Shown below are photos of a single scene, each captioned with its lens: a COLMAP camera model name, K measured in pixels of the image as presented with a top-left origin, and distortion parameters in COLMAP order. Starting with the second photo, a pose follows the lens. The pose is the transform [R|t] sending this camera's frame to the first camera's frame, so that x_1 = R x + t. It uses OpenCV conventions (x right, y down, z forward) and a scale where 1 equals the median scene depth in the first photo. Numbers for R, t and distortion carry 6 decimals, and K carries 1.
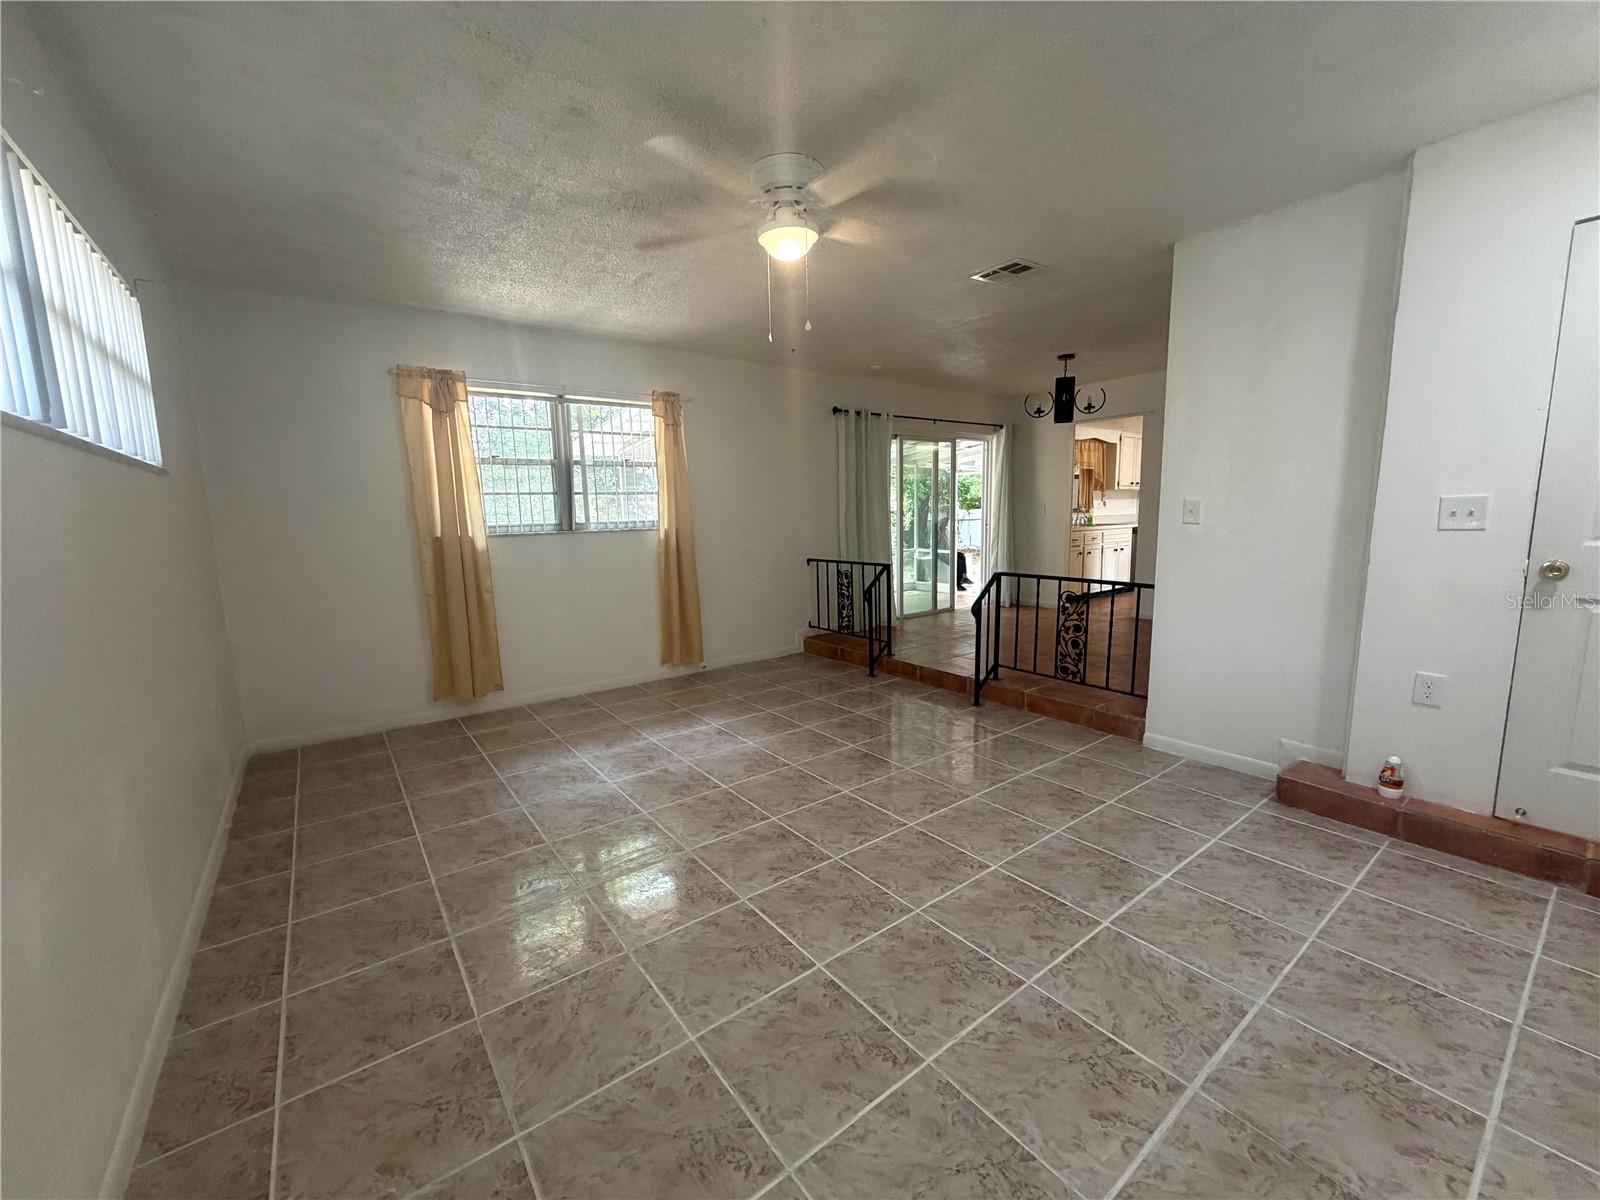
lens RADIAL K [[631.7, 0, 791.5], [0, 631.7, 589.4], [0, 0, 1]] dist [-0.002425, 0.000914]
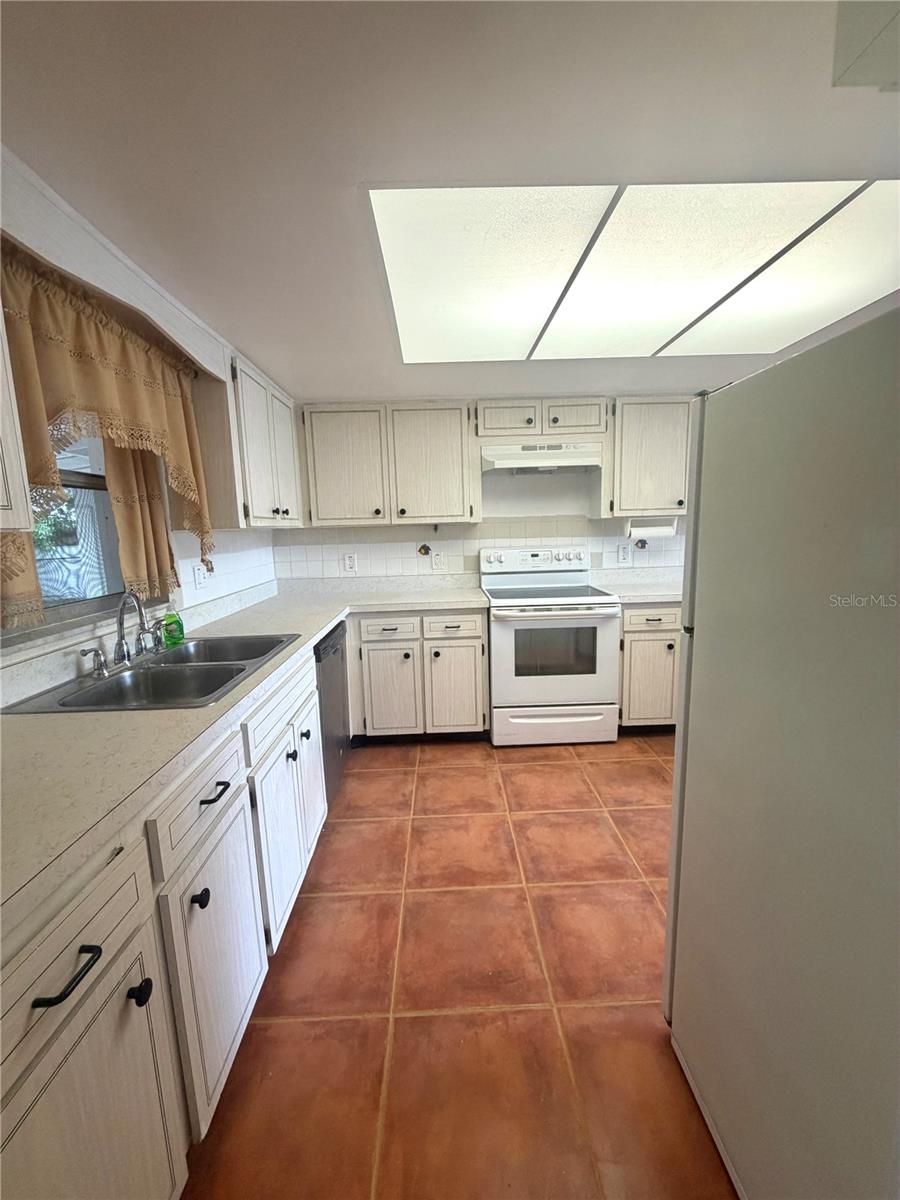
lens RADIAL K [[473.8, 0, 450.2], [0, 473.8, 595.7], [0, 0, 1]] dist [-0.002425, 0.000914]
pose [[0.576032, -0.115150, 0.809276, 0.371704], [0.123679, 0.990908, 0.052962, -0.122273], [-0.808016, 0.069582, 0.585037, 0.767965]]
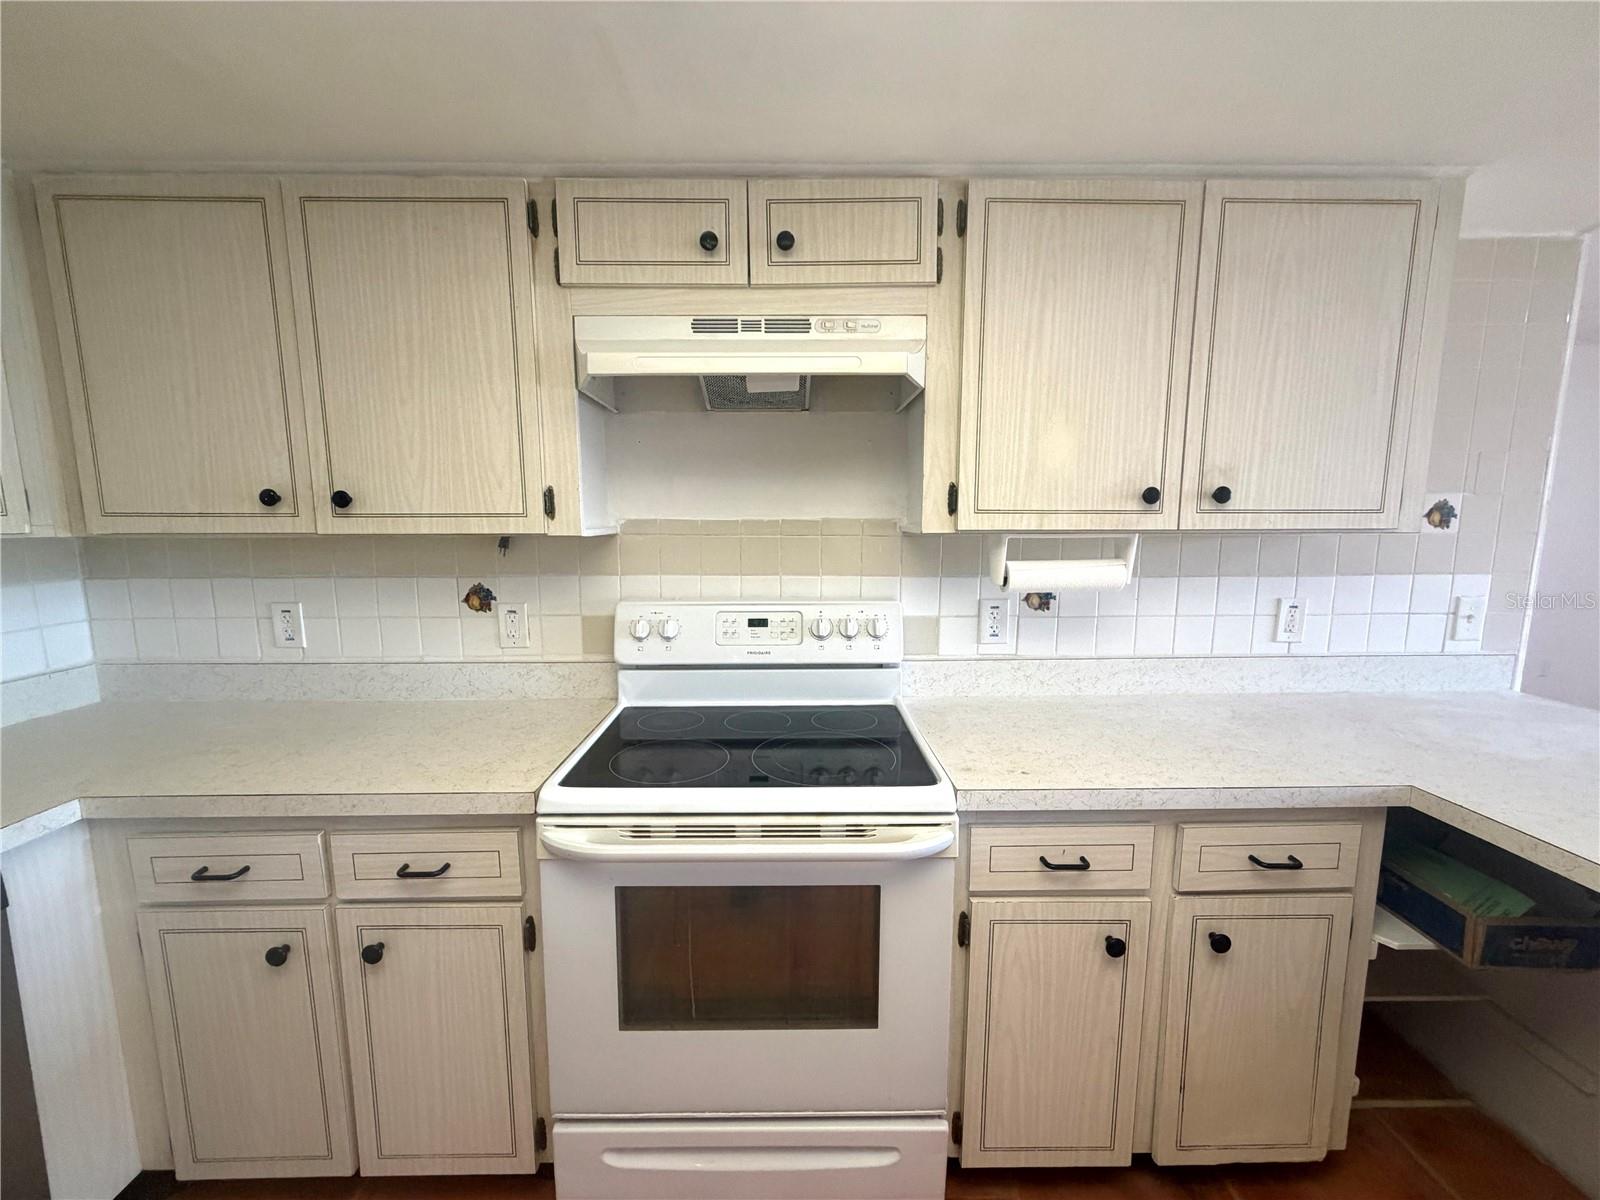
lens RADIAL K [[631.7, 0, 800.1], [0, 631.7, 600.3], [0, 0, 1]] dist [-0.002425, 0.000914]
pose [[0.583974, -0.086048, 0.807199, 0.578949], [0.095197, 0.994764, 0.037172, -0.138939], [-0.806171, 0.055136, 0.589108, 0.809684]]
